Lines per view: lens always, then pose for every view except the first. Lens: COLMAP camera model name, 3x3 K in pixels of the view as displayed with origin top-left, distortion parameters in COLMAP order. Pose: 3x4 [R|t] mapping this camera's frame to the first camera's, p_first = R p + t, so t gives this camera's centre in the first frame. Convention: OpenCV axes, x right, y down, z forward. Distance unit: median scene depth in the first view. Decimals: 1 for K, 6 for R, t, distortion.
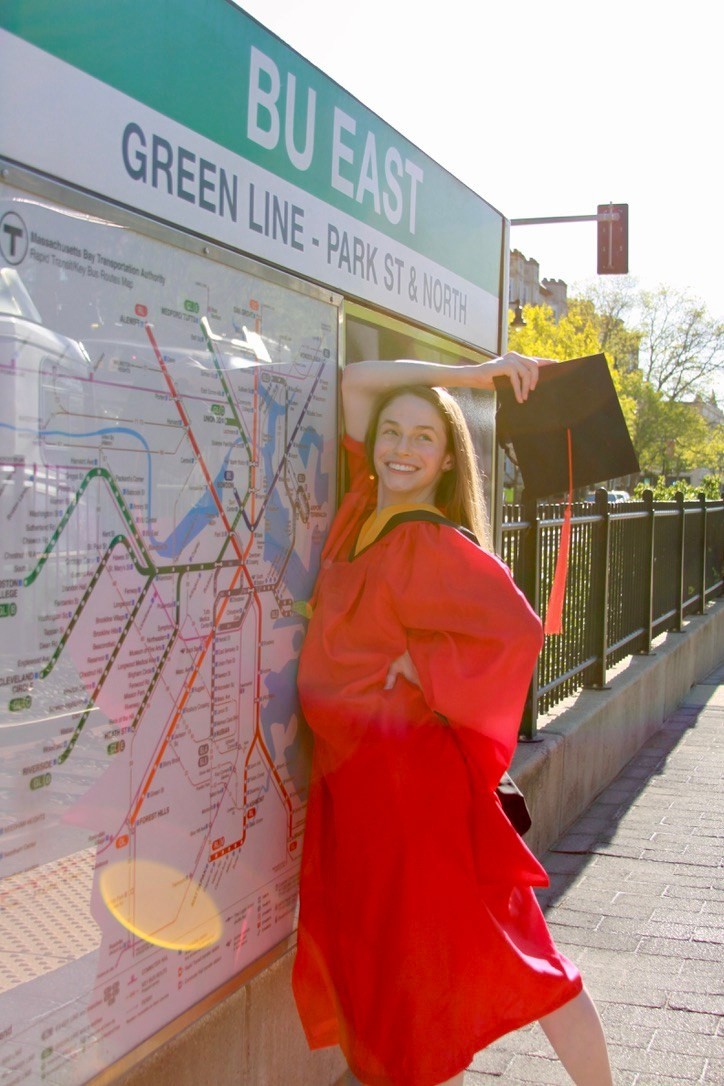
lens RADIAL K [[1394.6, 0, 354.9], [0, 1394.6, 544.8], [0, 0, 1]] dist [-0.142950, 0.055587]
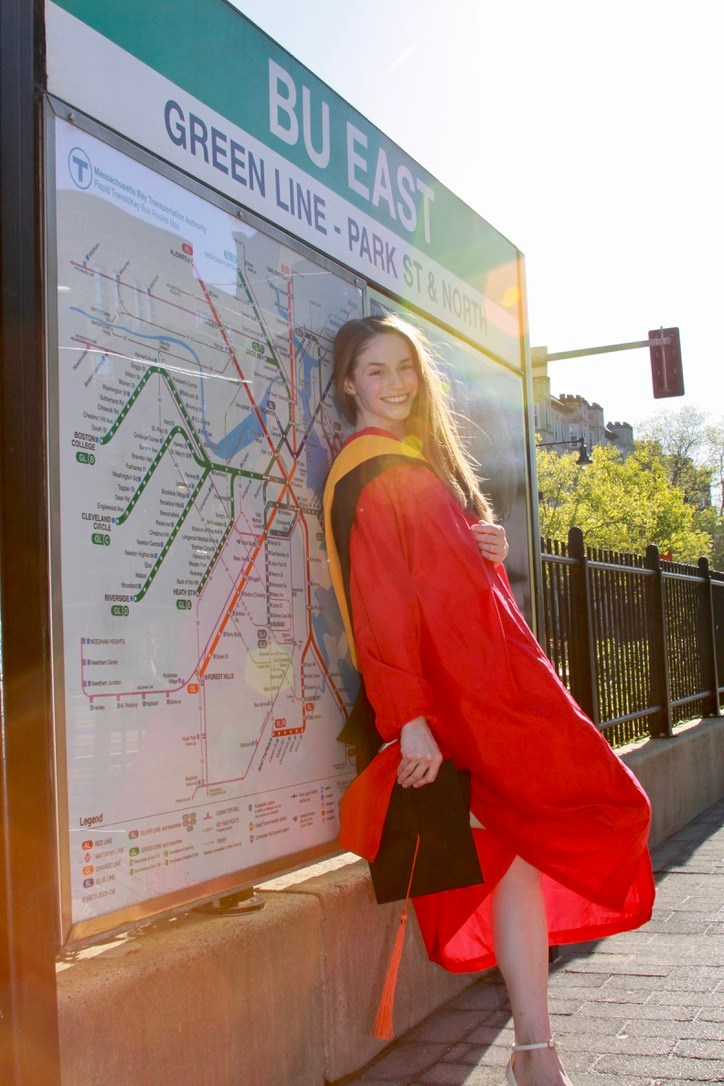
lens RADIAL K [[1399.4, 0, 364.4], [0, 1399.4, 541.6], [0, 0, 1]] dist [-0.146071, 0.066202]
pose [[0.996299, -0.071959, -0.047018, 0.035089], [0.065782, 0.990371, -0.121813, 0.214079], [0.055330, 0.118269, 0.991439, -0.153250]]
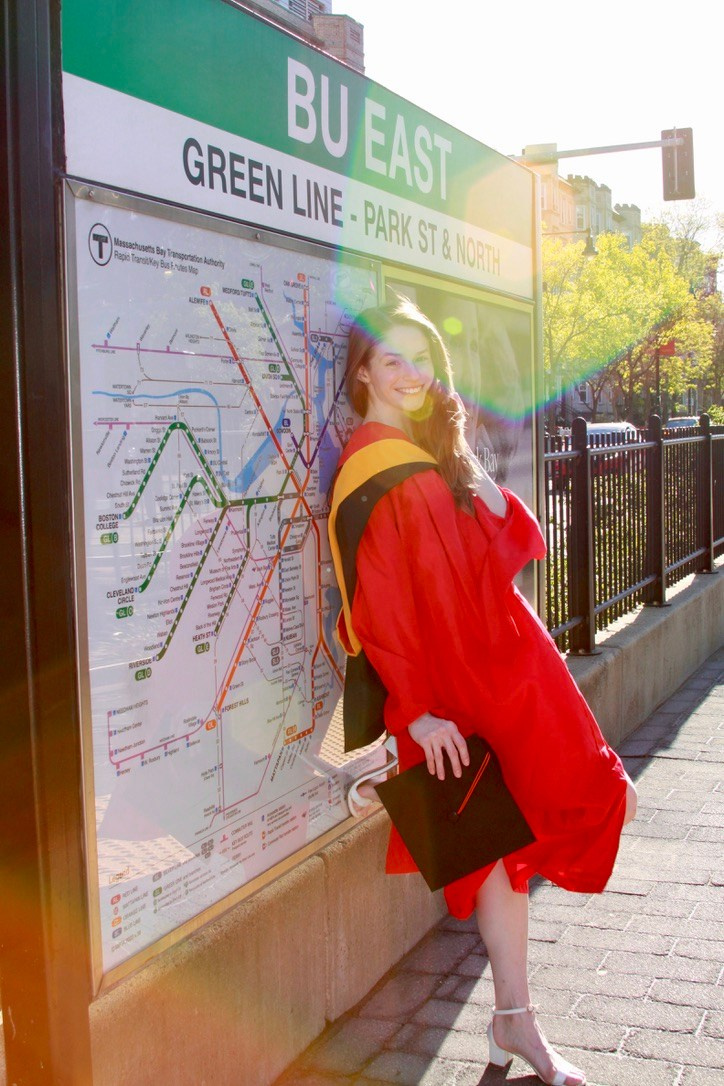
lens RADIAL K [[1399.4, 0, 364.4], [0, 1399.4, 541.6], [0, 0, 1]] dist [-0.146071, 0.066202]
pose [[0.997606, -0.042102, -0.054864, 0.037692], [0.044358, 0.998192, 0.040565, 0.006567], [0.053057, -0.042901, 0.997670, -0.197190]]
